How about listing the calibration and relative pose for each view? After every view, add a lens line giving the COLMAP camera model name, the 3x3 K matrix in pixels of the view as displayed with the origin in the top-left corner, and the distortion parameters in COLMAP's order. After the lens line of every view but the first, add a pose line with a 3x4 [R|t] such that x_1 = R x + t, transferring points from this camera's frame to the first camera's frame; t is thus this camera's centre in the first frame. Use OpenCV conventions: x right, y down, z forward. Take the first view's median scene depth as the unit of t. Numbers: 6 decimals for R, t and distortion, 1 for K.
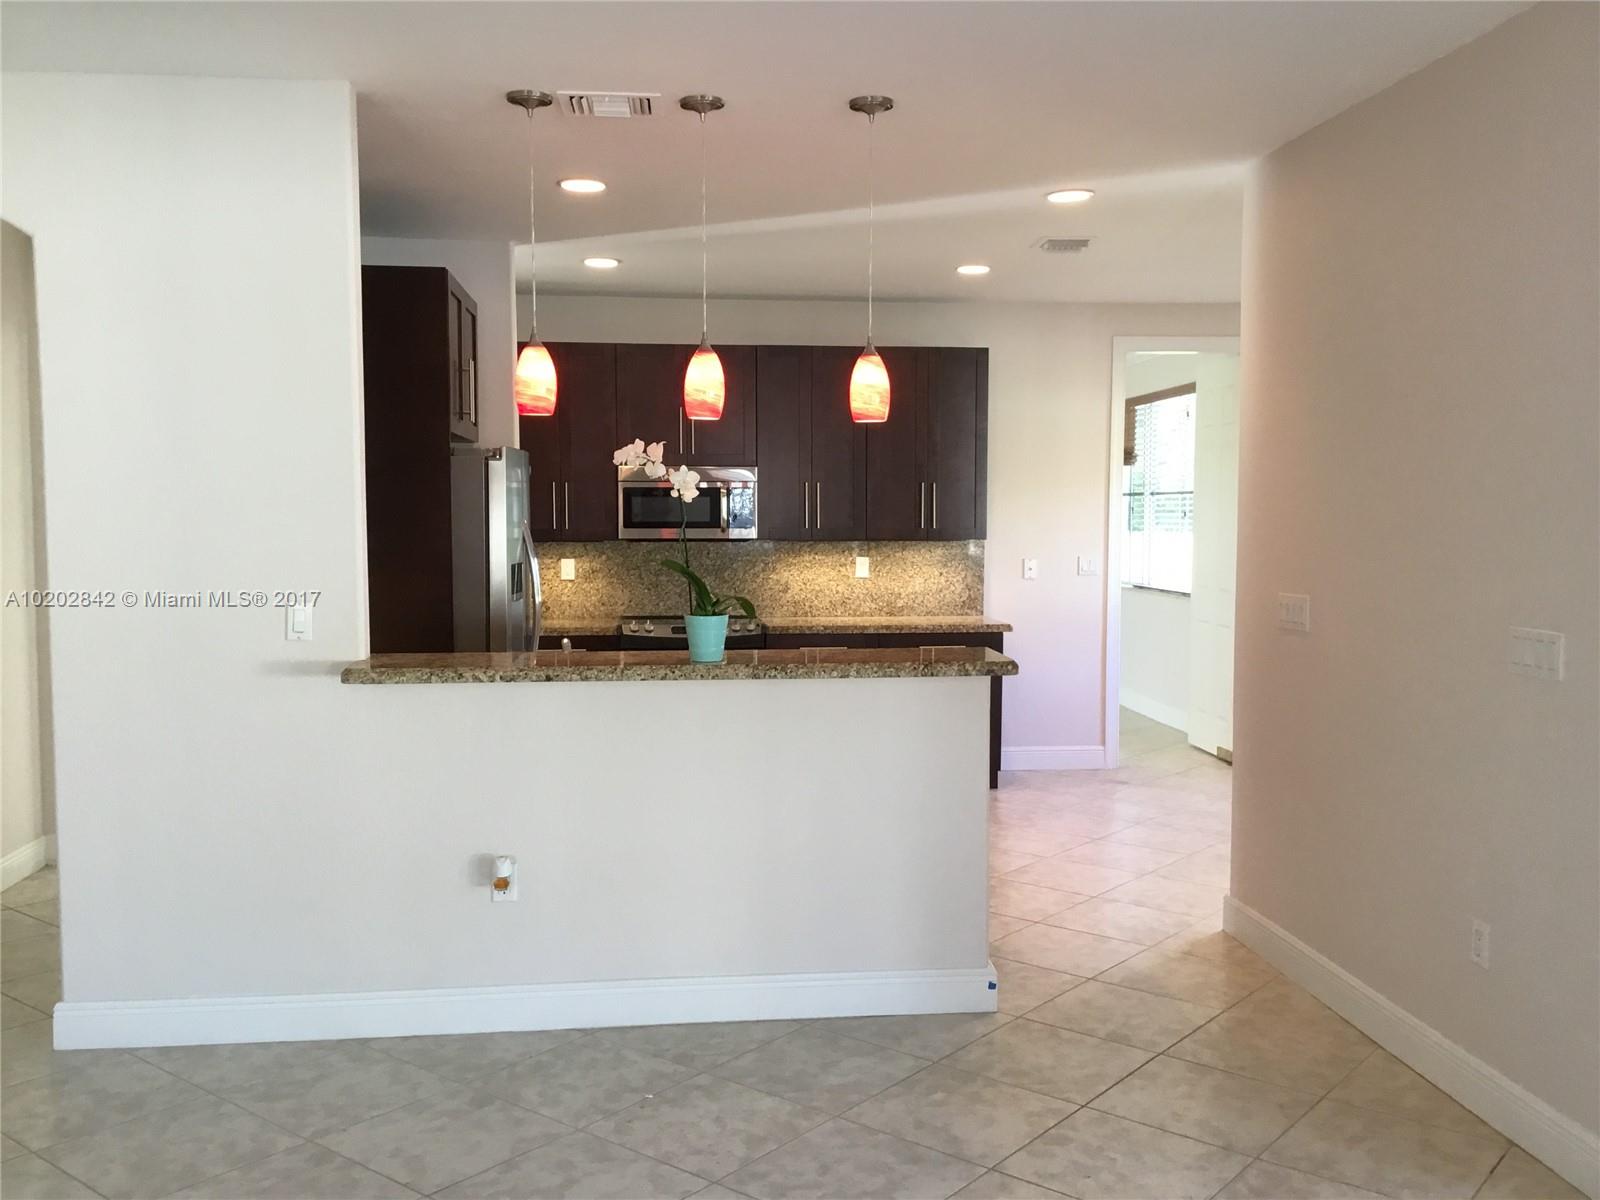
lens RADIAL K [[1467.9, 0, 800.0], [0, 1467.9, 600.0], [0, 0, 1]] dist [0.002986, -0.013090]
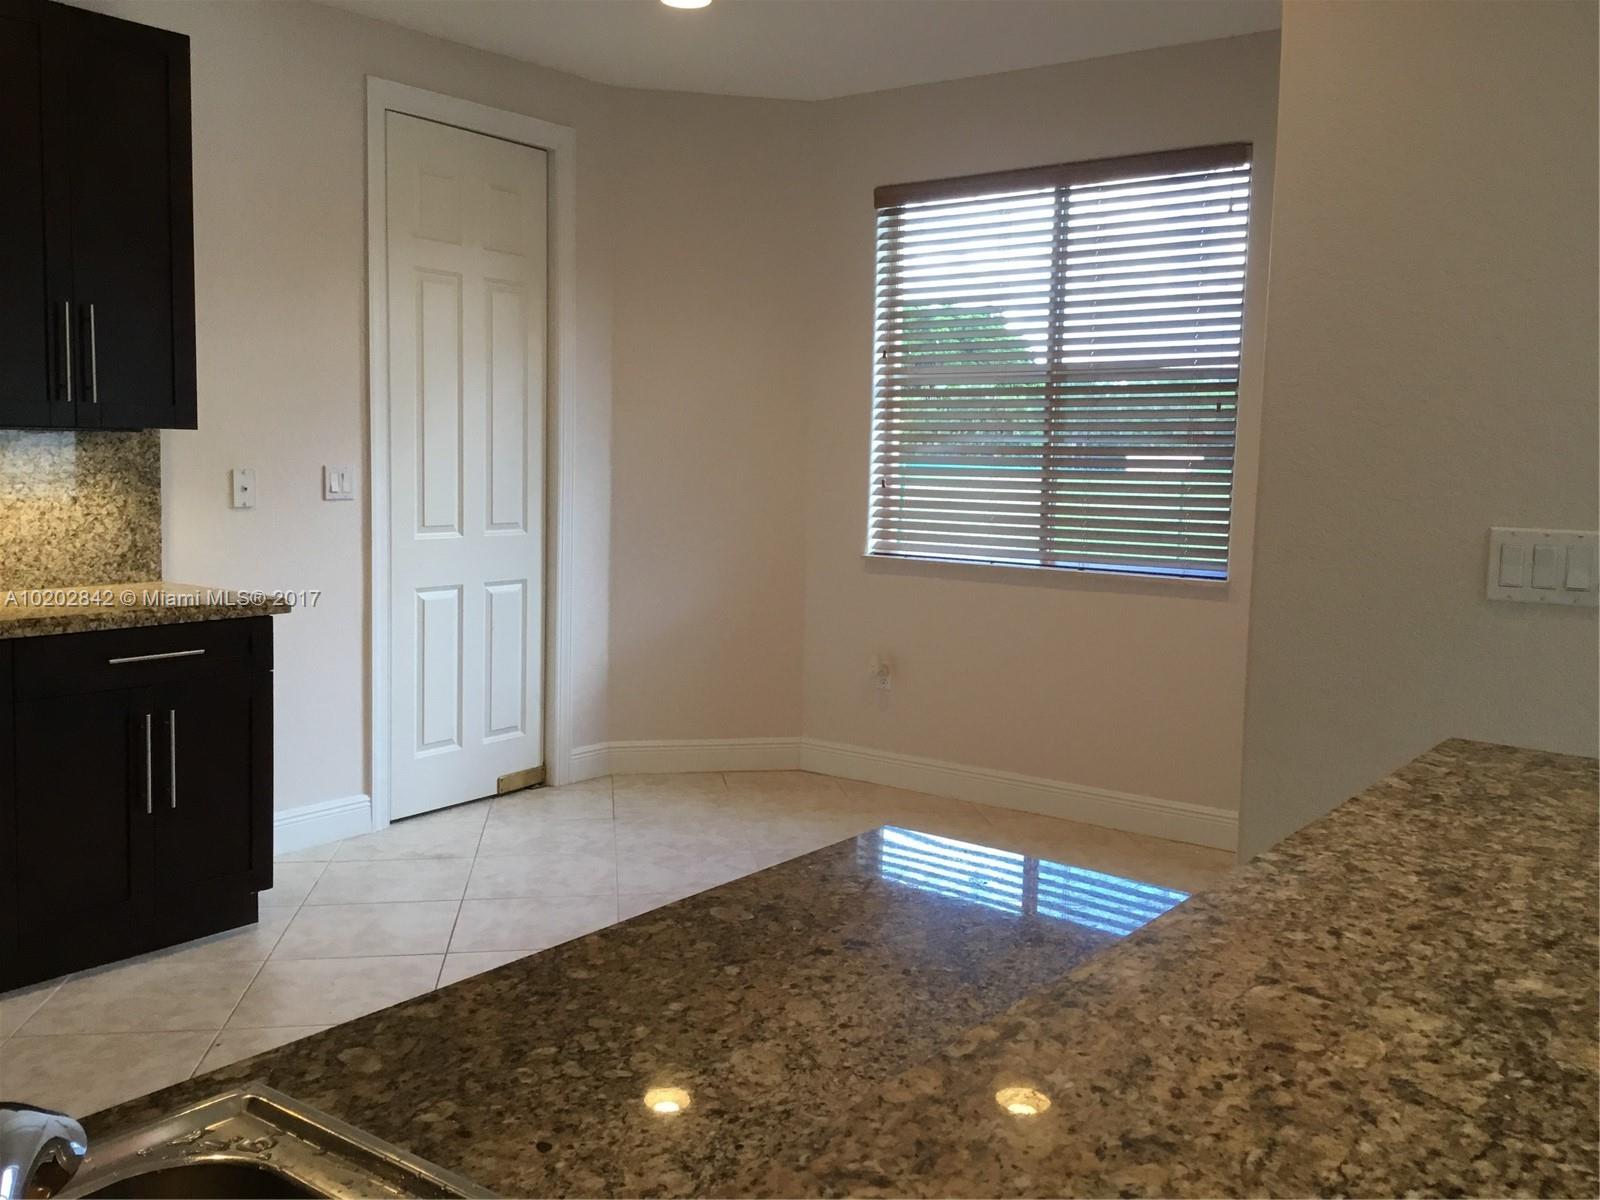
lens RADIAL K [[1467.9, 0, 800.0], [0, 1467.9, 600.0], [0, 0, 1]] dist [0.002986, -0.013090]
pose [[0.687898, -0.060997, 0.723240, -0.094232], [0.021951, 0.997755, 0.063270, -0.010423], [-0.725476, -0.027648, 0.687692, 0.499086]]
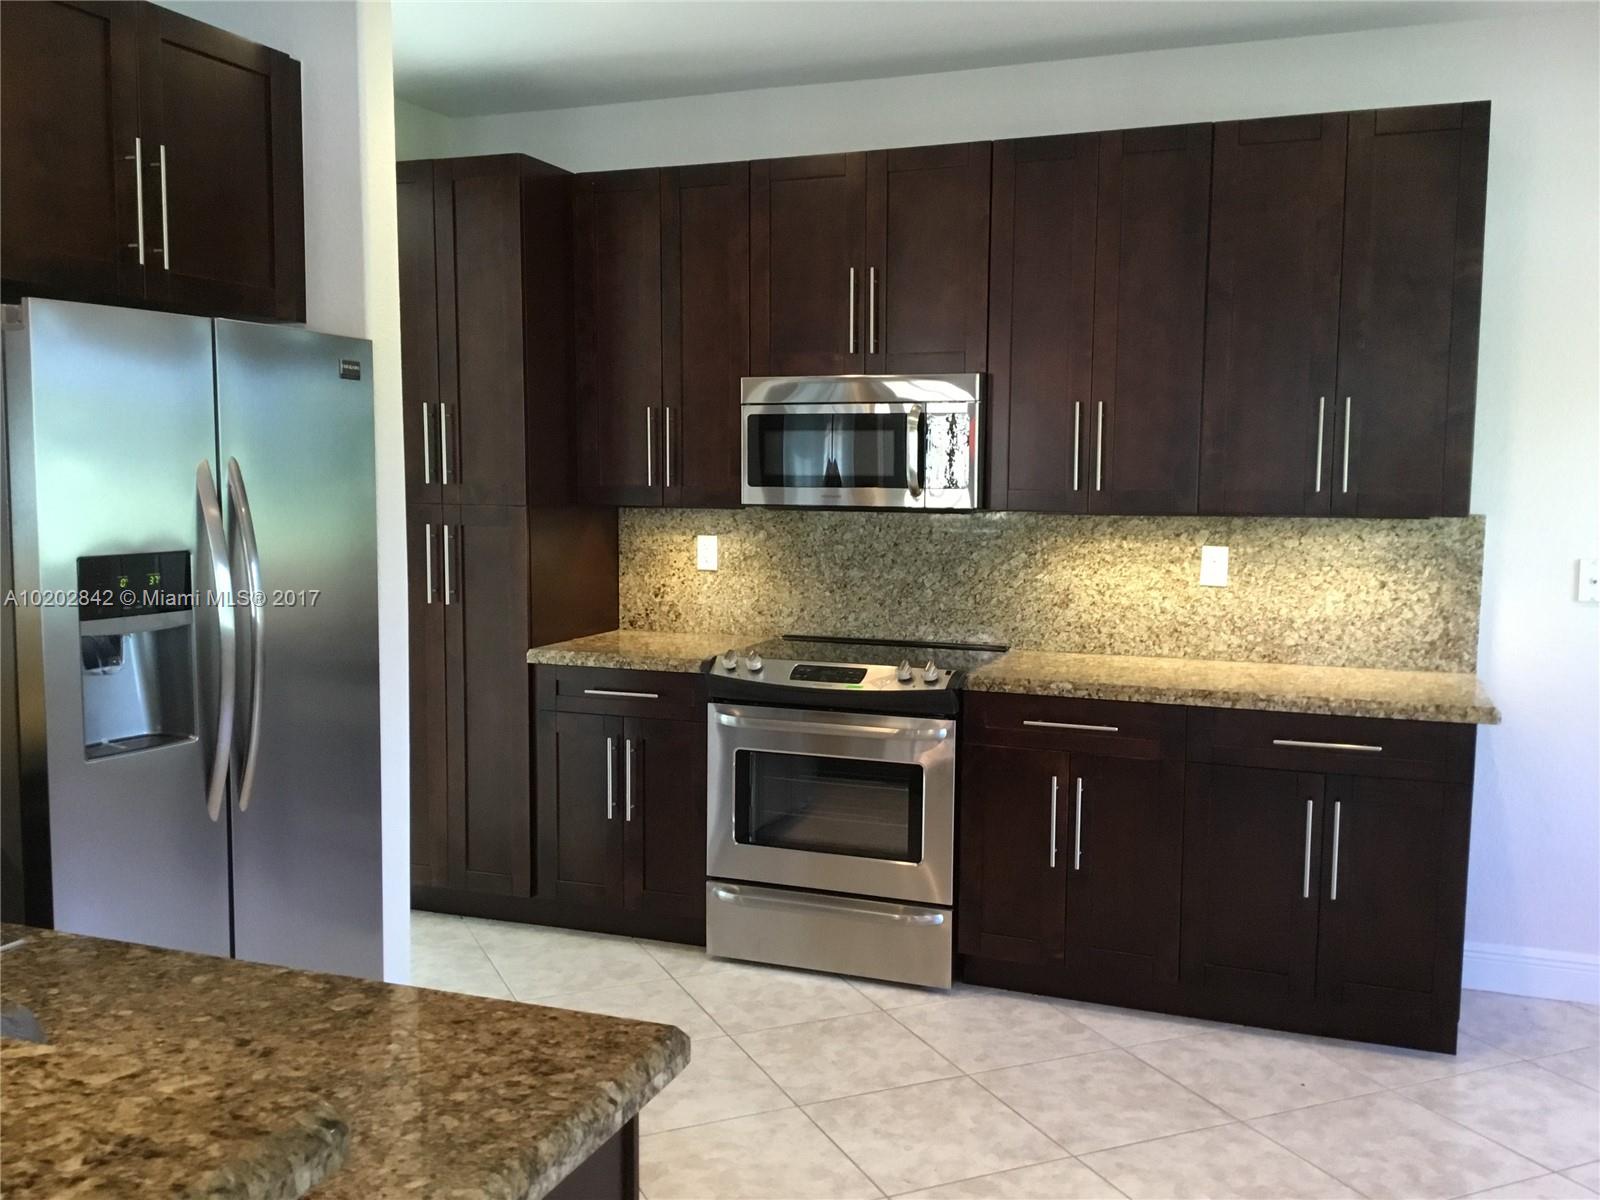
lens RADIAL K [[1424.8, 0, 774.2], [0, 1424.8, 596.4], [0, 0, 1]] dist [0.012241, -0.004994]
pose [[0.877431, 0.046237, -0.477470, 0.149061], [-0.033423, 0.998818, 0.035302, -0.024411], [0.478538, -0.015017, 0.877939, 0.485137]]
